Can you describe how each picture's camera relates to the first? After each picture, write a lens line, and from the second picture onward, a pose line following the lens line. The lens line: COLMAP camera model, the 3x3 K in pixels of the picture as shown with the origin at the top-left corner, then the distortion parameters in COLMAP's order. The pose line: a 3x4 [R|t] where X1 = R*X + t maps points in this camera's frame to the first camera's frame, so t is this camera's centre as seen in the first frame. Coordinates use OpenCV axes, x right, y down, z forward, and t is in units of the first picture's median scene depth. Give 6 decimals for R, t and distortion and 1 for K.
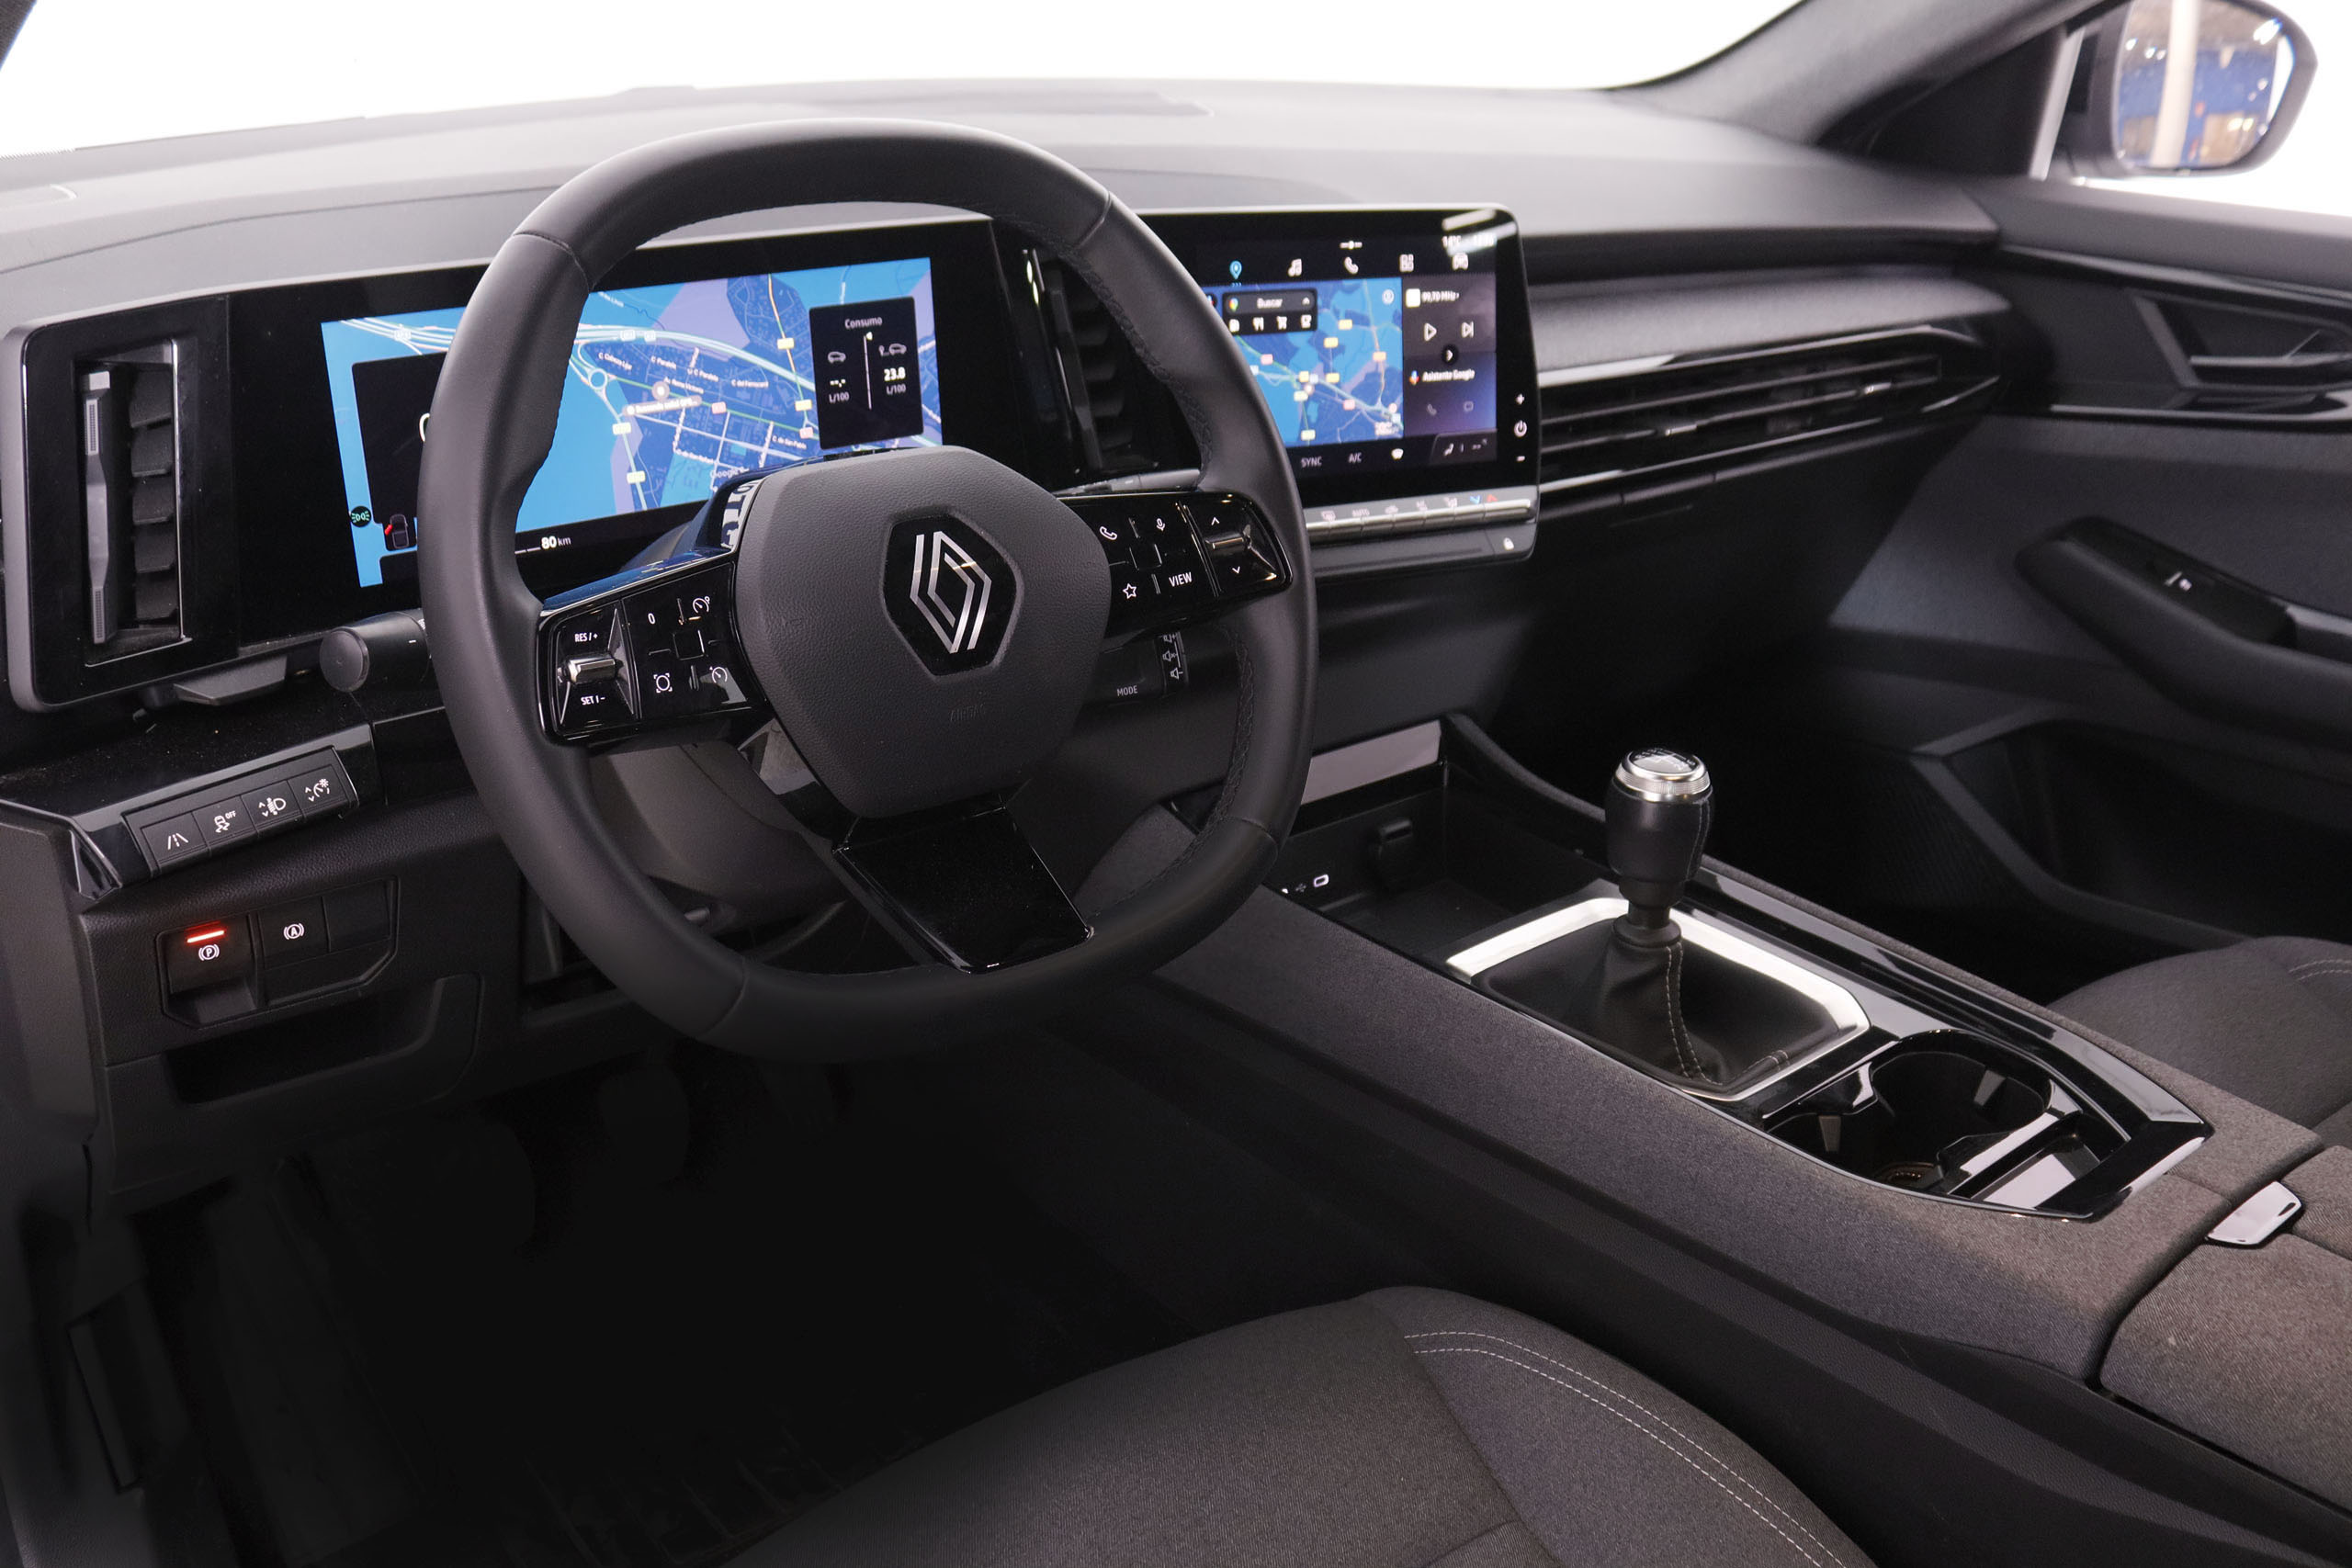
lens RADIAL K [[2182.6, 0, 1176.9], [0, 2182.6, 788.5], [0, 0, 1]] dist [-0.099532, 0.001420]
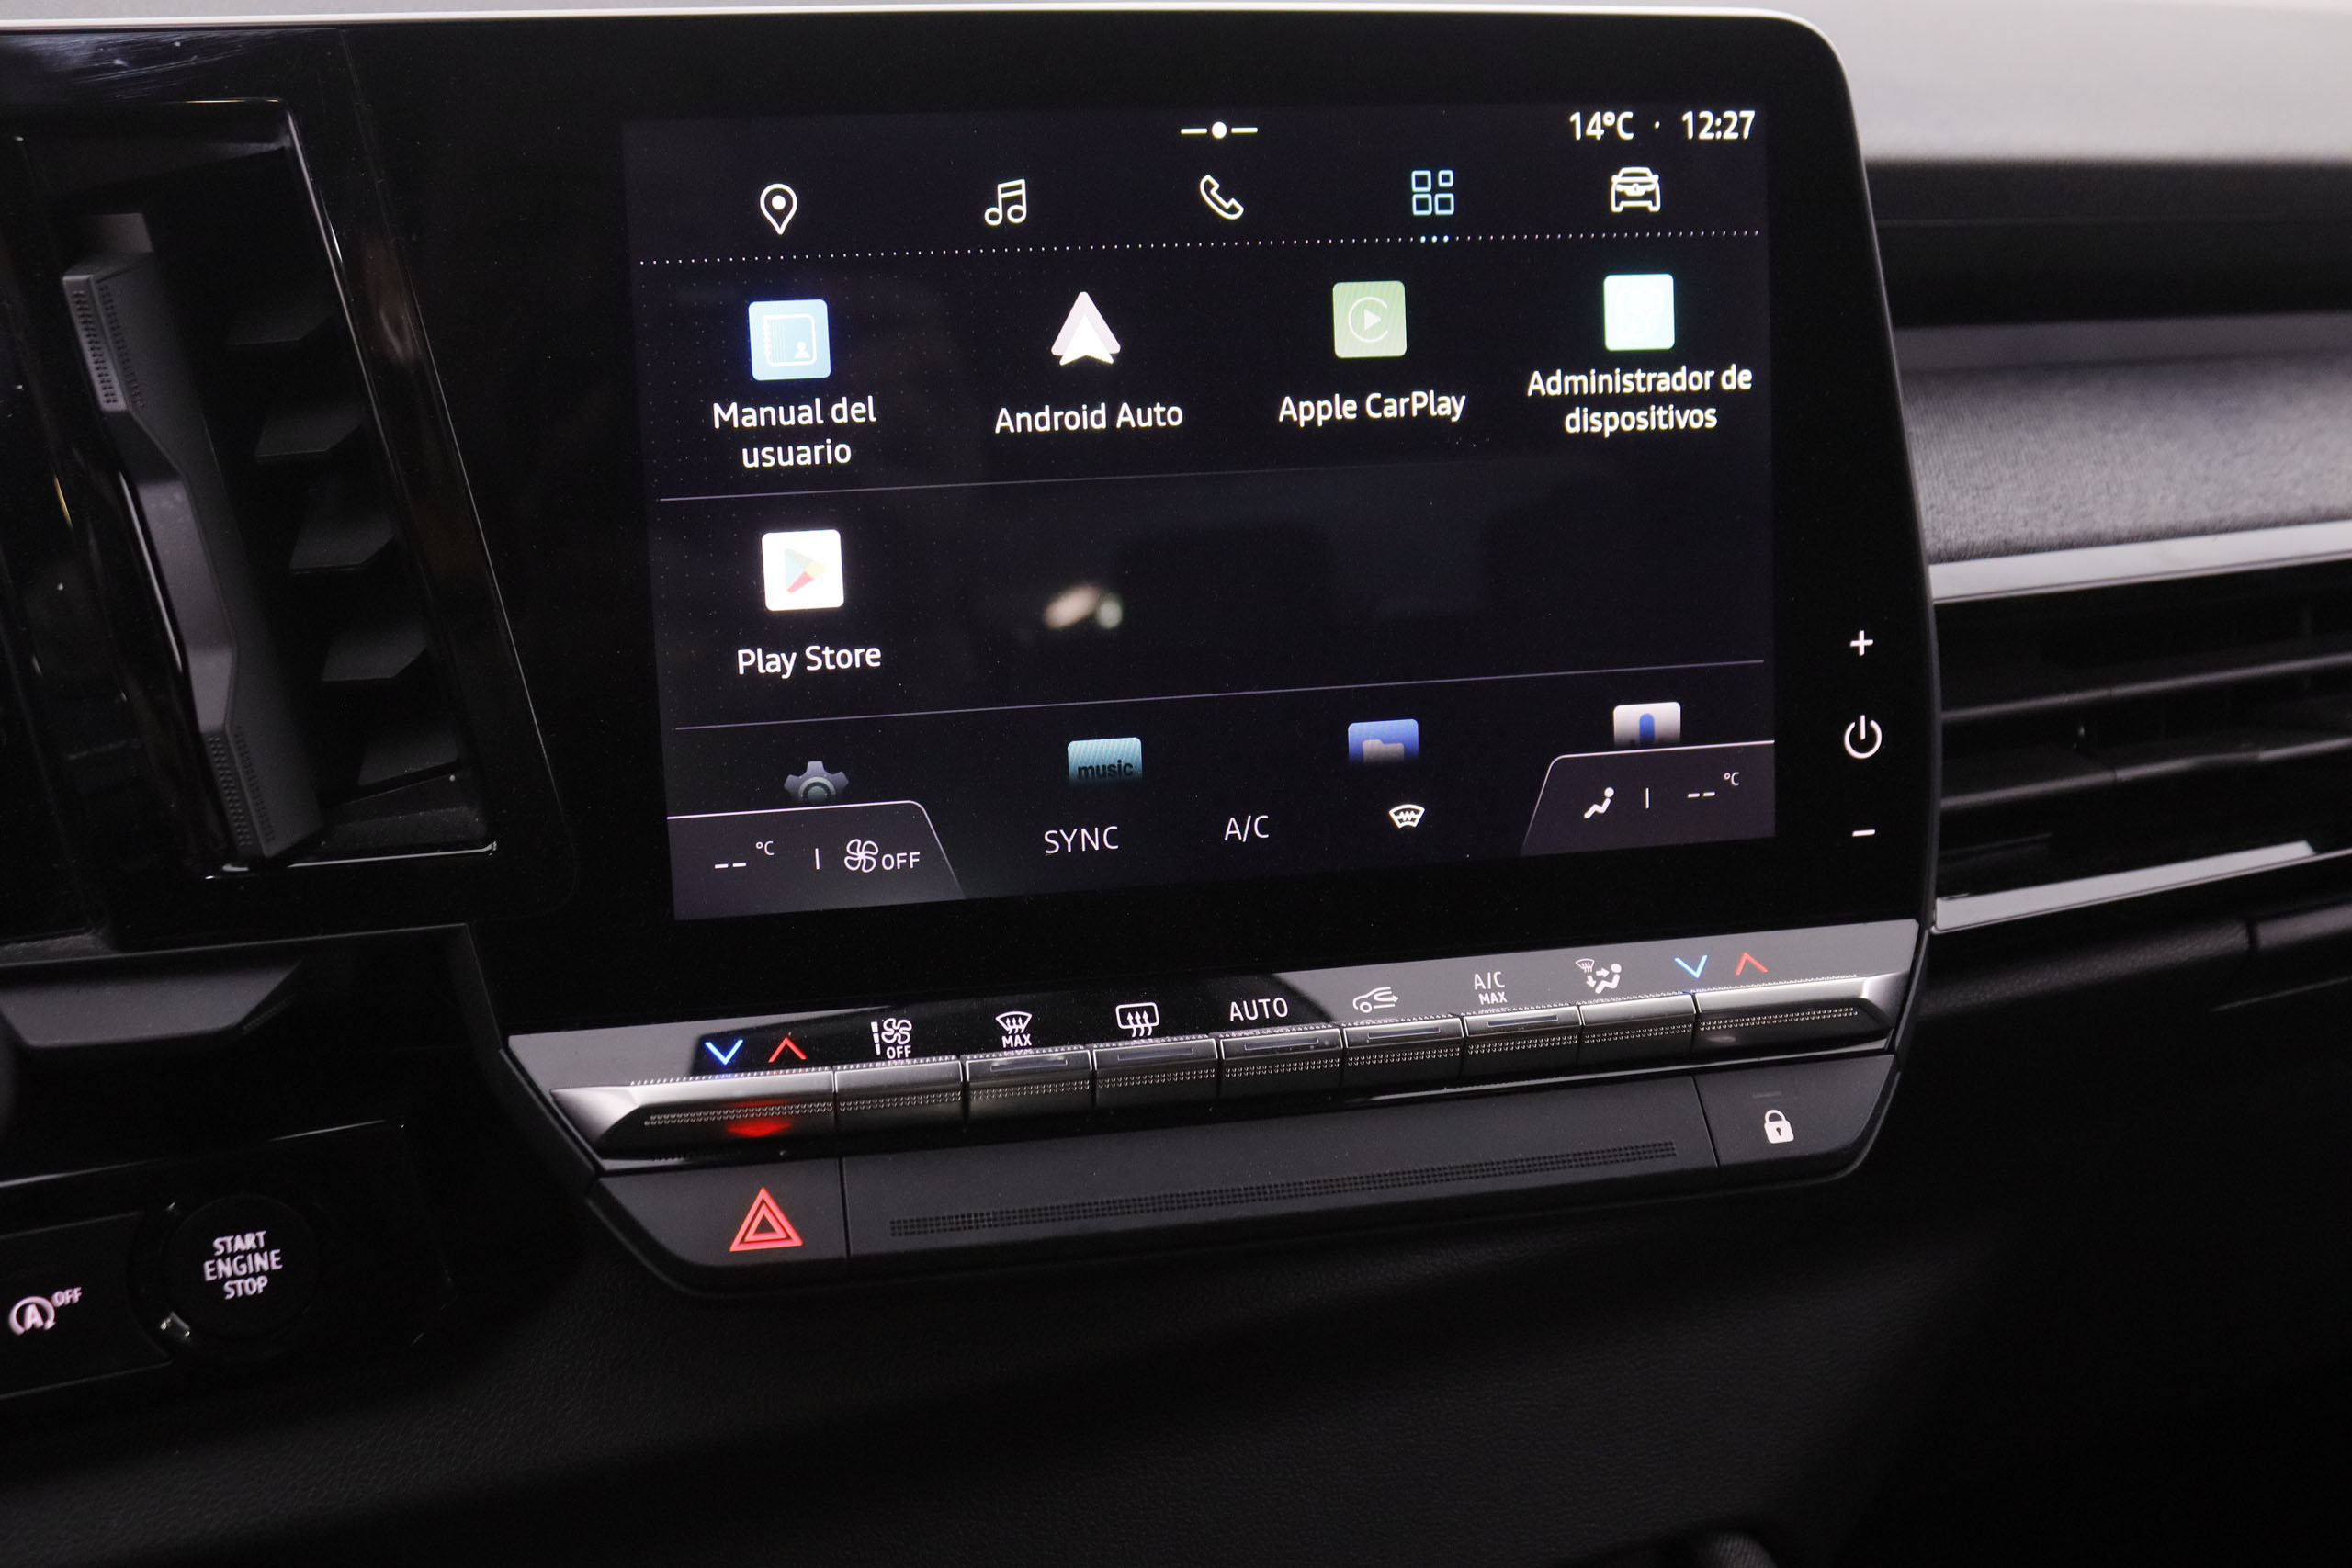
lens RADIAL K [[2411.7, 0, 1192.6], [0, 2411.7, 769.5], [0, 0, 1]] dist [-0.119554, 0.136506]
pose [[0.955648, 0.038670, -0.291962, 0.172168], [-0.067380, 0.993757, -0.088925, -0.128759], [0.286701, 0.104653, 0.952287, 0.671042]]
